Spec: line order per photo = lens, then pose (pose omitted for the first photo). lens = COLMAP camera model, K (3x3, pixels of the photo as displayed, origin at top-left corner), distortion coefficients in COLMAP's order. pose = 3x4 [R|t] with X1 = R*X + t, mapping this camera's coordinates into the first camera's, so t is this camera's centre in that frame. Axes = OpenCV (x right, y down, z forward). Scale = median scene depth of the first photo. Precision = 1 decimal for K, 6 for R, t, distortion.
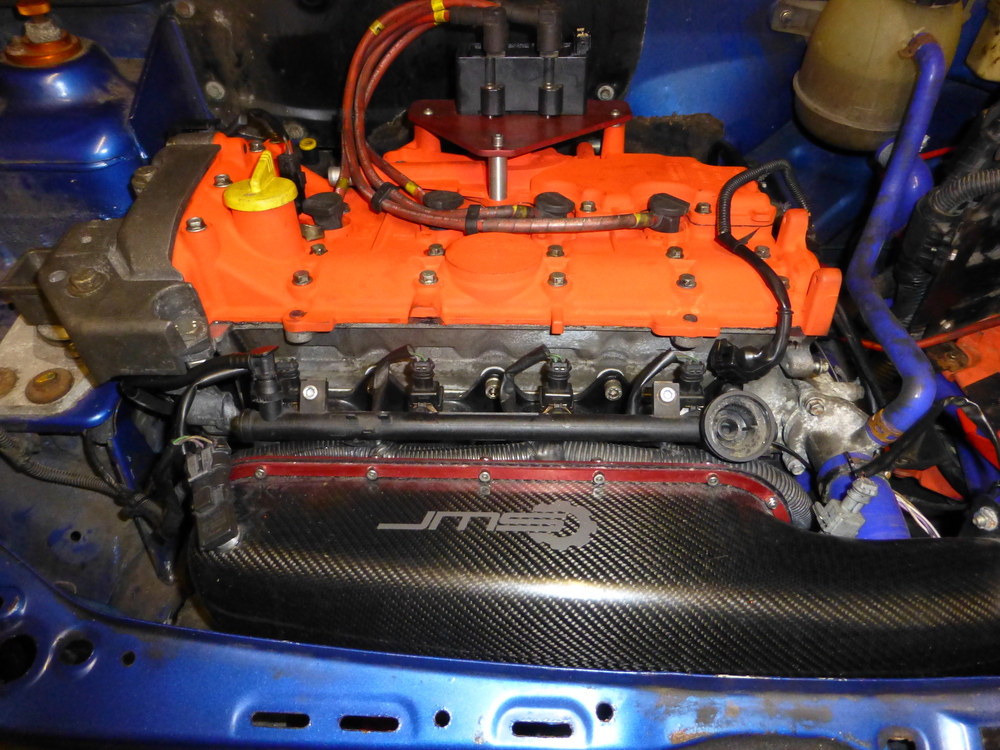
lens RADIAL K [[699.5, 0, 500.0], [0, 699.5, 375.0], [0, 0, 1]] dist [0.008654, -0.001972]
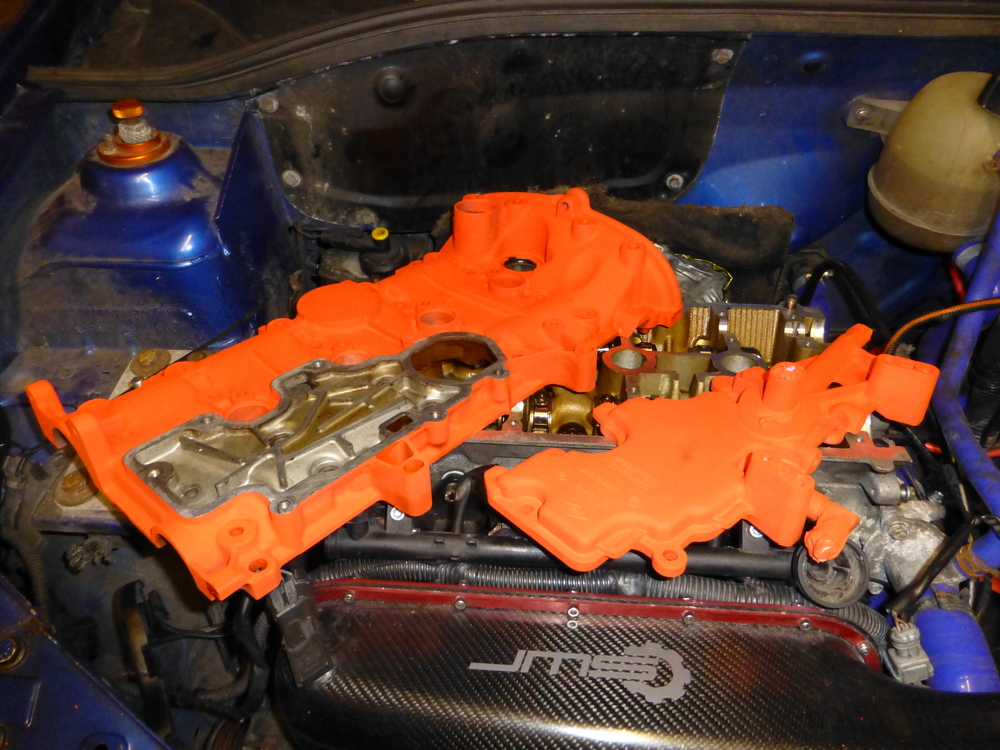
lens RADIAL K [[703.8, 0, 500.0], [0, 703.8, 375.0], [0, 0, 1]] dist [0.037394, -0.042699]
pose [[0.999304, 0.026444, -0.026310, -0.091583], [-0.026872, 0.999510, -0.016053, -0.147373], [0.025873, 0.016749, 0.999525, -0.015212]]
